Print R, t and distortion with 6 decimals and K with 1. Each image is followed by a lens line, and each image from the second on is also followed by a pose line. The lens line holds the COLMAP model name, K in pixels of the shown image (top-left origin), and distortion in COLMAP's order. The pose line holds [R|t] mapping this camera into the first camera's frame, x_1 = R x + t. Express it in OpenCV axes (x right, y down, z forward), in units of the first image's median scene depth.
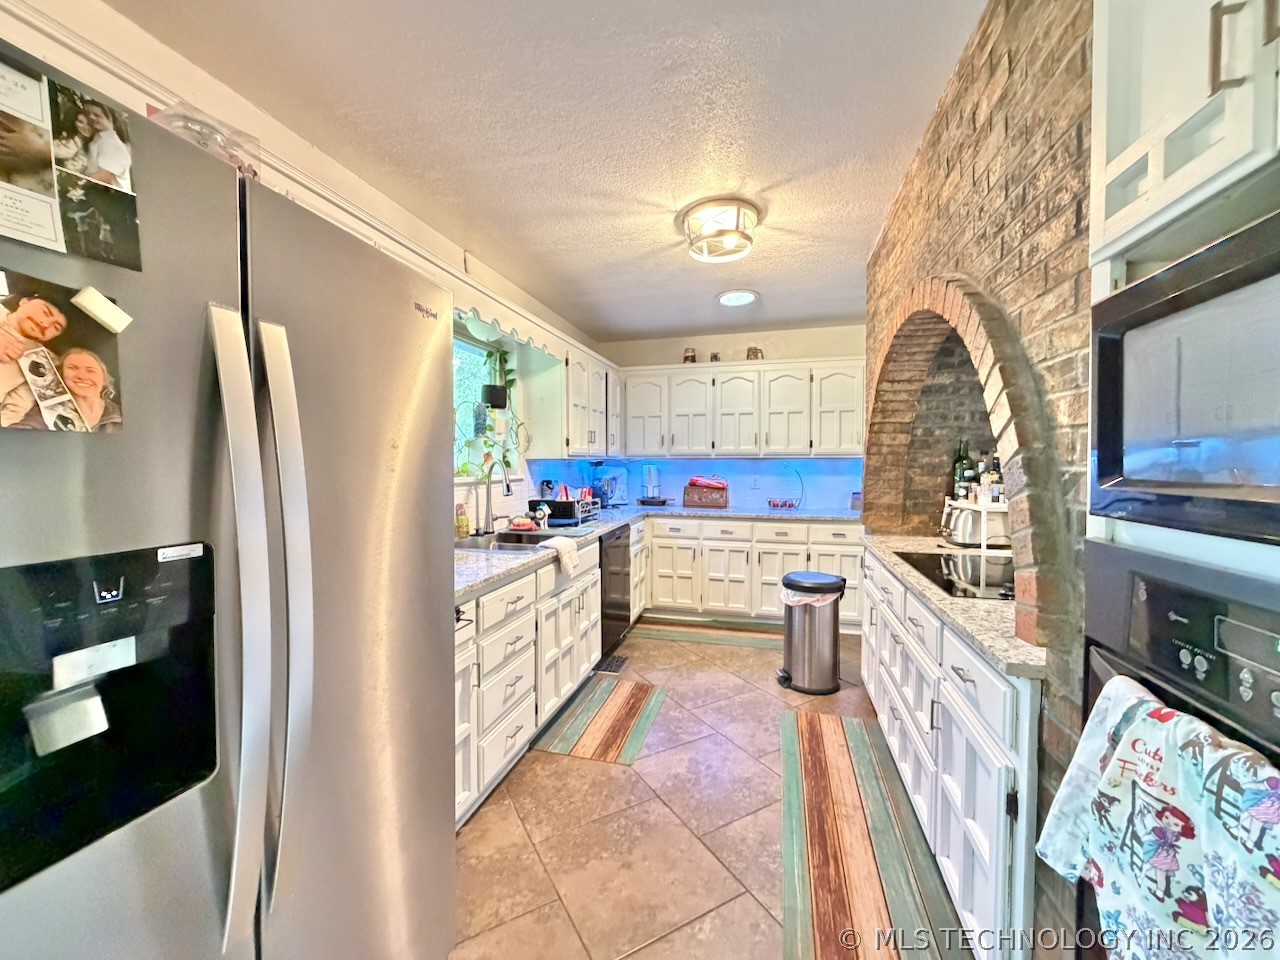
lens RADIAL K [[509.2, 0, 636.6], [0, 509.2, 480.1], [0, 0, 1]] dist [0.000856, -0.000249]
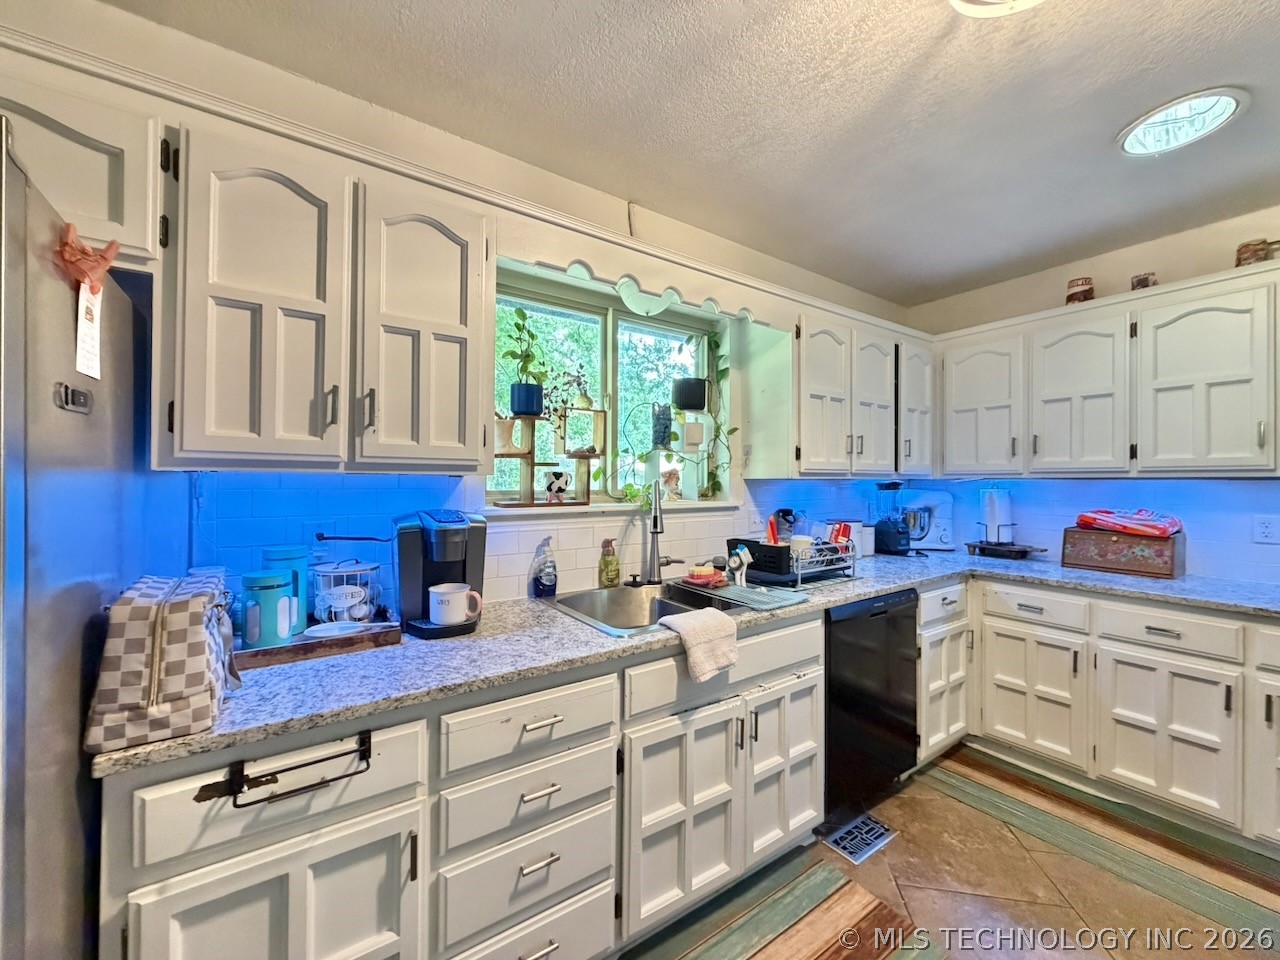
lens RADIAL K [[509.2, 0, 636.6], [0, 509.2, 480.1], [0, 0, 1]] dist [0.000856, -0.000249]
pose [[0.760478, 0.003552, -0.649354, 0.129085], [-0.026781, 0.999306, -0.025898, -0.017133], [0.648811, 0.037086, 0.760046, 0.362338]]
